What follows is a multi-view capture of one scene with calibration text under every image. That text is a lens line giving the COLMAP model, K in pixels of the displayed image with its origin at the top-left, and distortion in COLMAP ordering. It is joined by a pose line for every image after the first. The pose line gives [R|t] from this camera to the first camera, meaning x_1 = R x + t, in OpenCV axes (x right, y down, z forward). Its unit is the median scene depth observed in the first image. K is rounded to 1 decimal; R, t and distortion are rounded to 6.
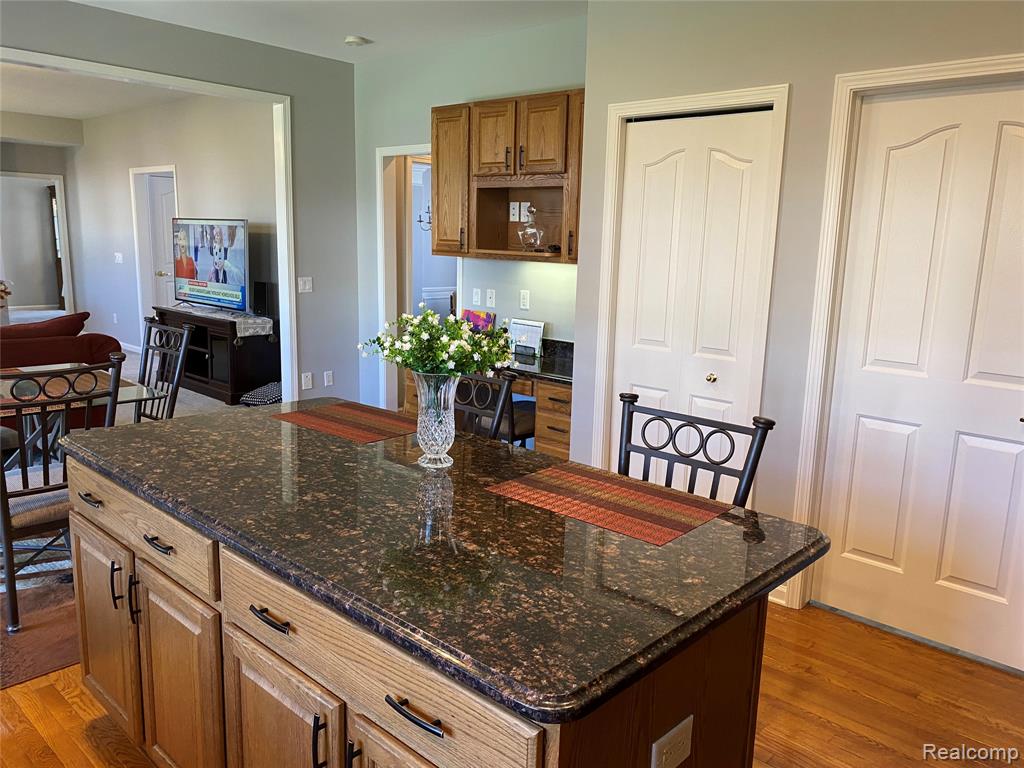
lens RADIAL K [[781.4, 0, 512.0], [0, 781.4, 384.0], [0, 0, 1]] dist [0.011428, 0.003674]
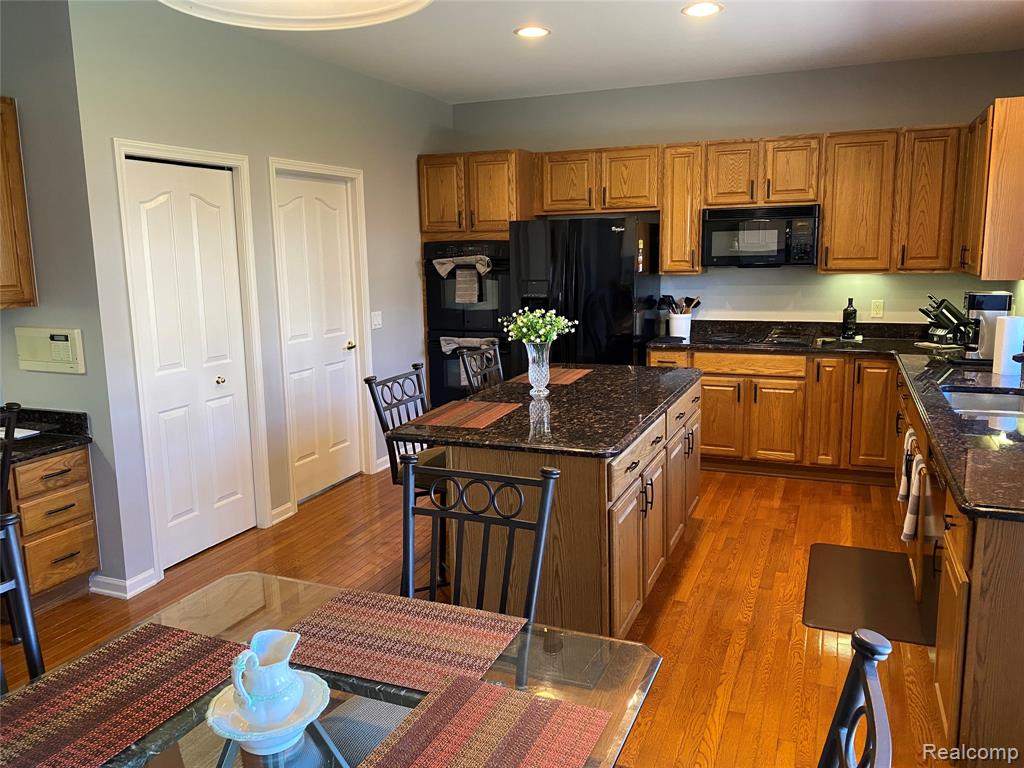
lens RADIAL K [[775.5, 0, 512.0], [0, 775.5, 384.0], [0, 0, 1]] dist [0.112140, -0.262760]
pose [[-0.343955, -0.185479, 0.920485, -0.893900], [0.180924, 0.948836, 0.258798, -0.205352], [-0.921391, 0.255553, -0.292799, 0.812579]]
